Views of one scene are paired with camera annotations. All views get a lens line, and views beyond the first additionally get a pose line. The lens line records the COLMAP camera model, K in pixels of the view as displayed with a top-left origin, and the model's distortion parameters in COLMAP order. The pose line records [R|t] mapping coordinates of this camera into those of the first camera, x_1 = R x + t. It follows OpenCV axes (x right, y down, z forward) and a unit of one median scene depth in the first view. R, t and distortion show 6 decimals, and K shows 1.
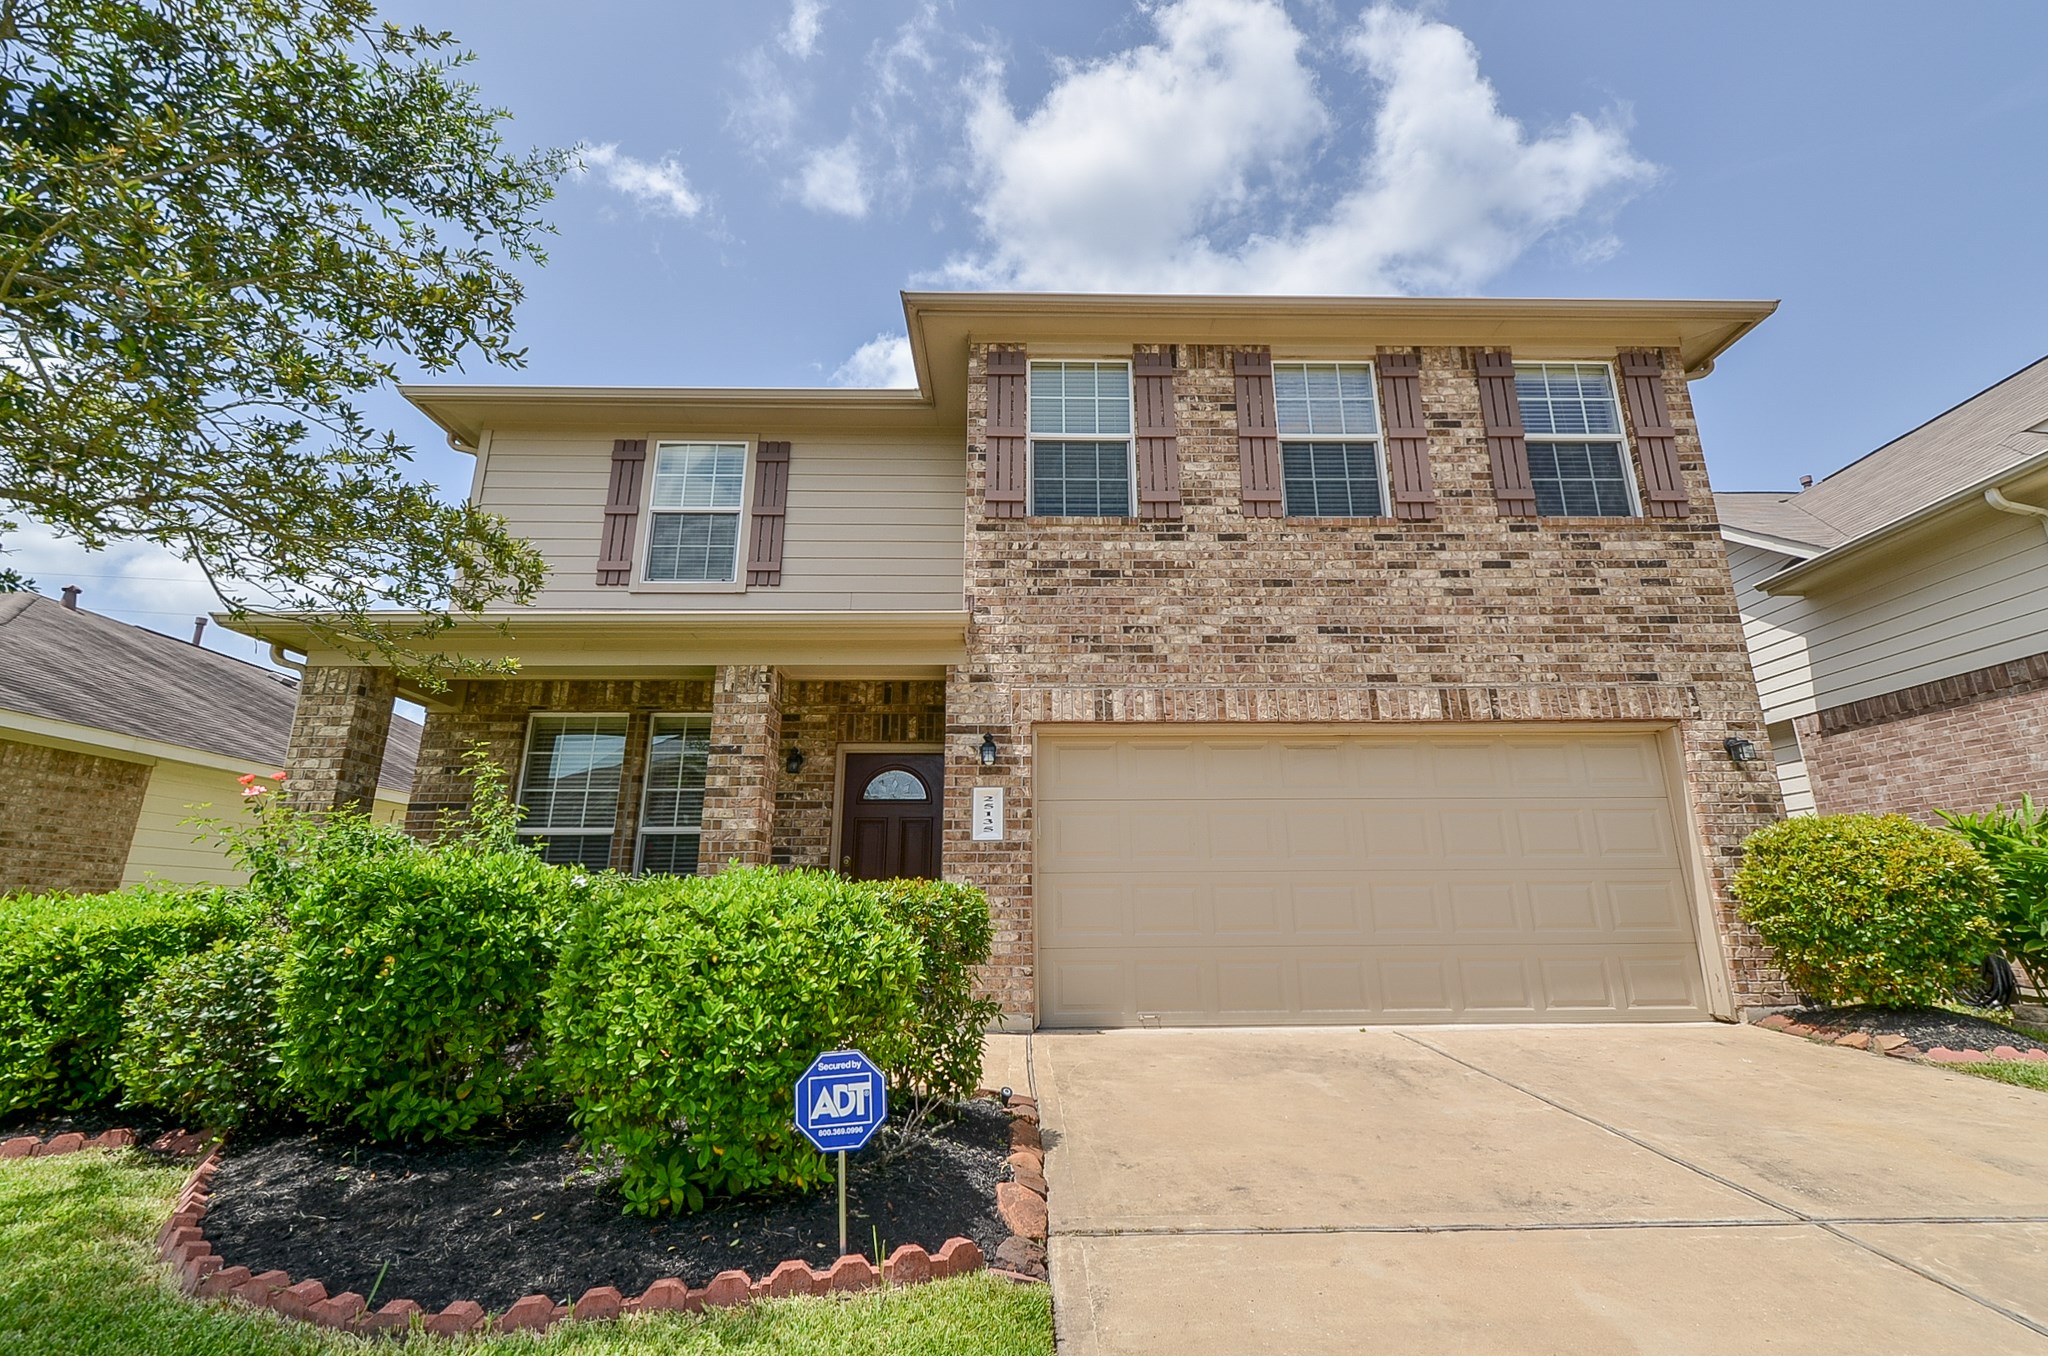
lens RADIAL K [[883.0, 0, 1052.7], [0, 883.0, 663.5], [0, 0, 1]] dist [0.015489, -0.006808]
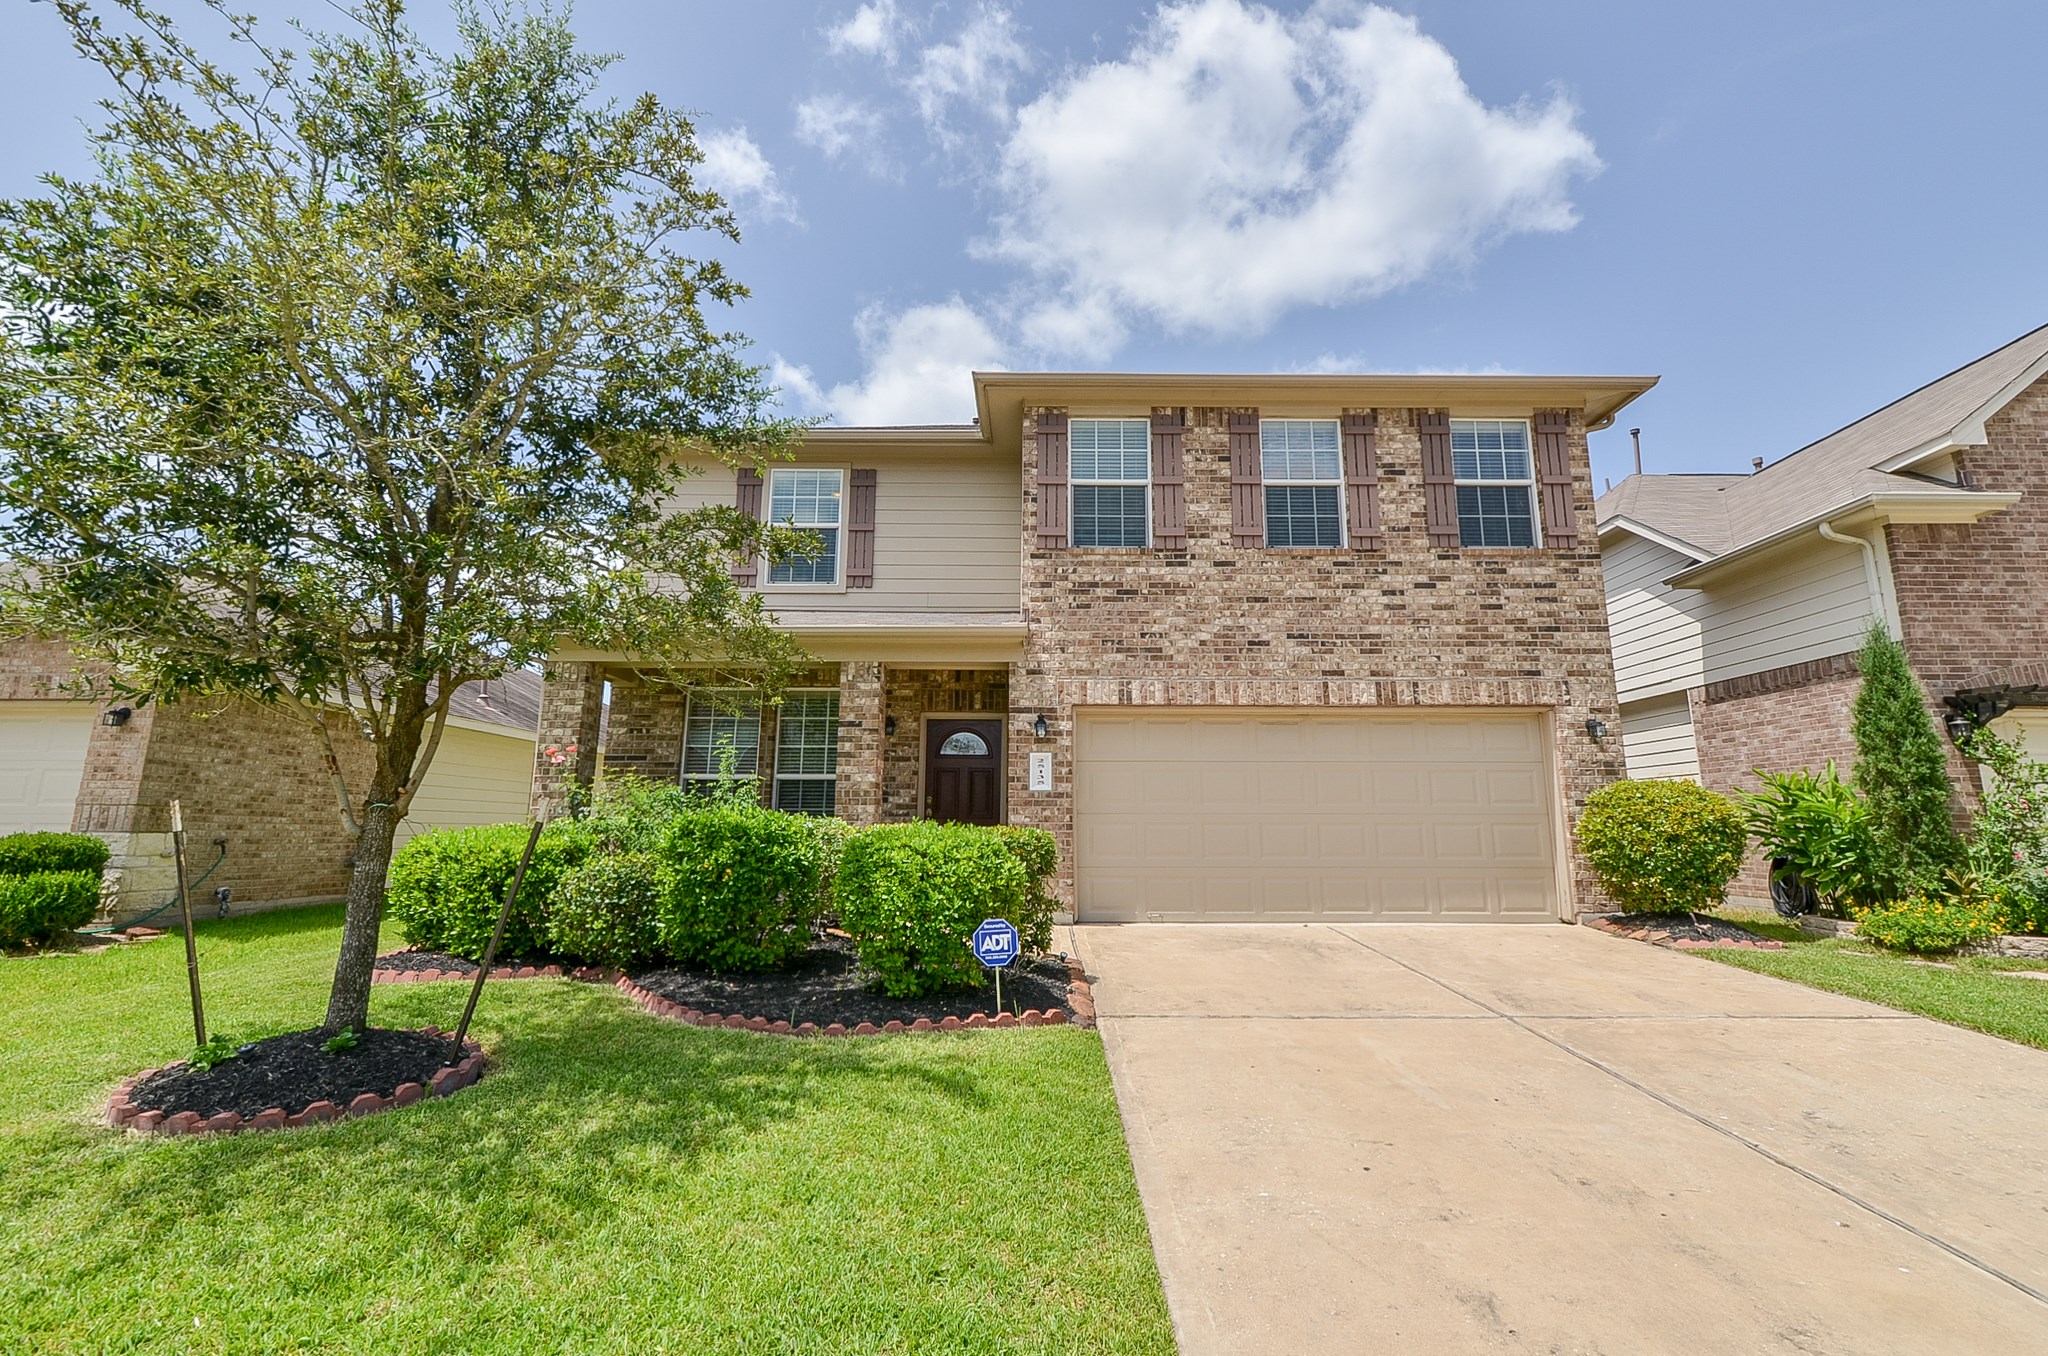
lens RADIAL K [[883.0, 0, 1052.7], [0, 883.0, 663.5], [0, 0, 1]] dist [0.015489, -0.006808]
pose [[0.999805, 0.006318, -0.018685, -0.027994], [-0.004624, 0.995992, 0.089320, -0.115744], [0.019174, -0.089216, 0.995828, -0.342533]]
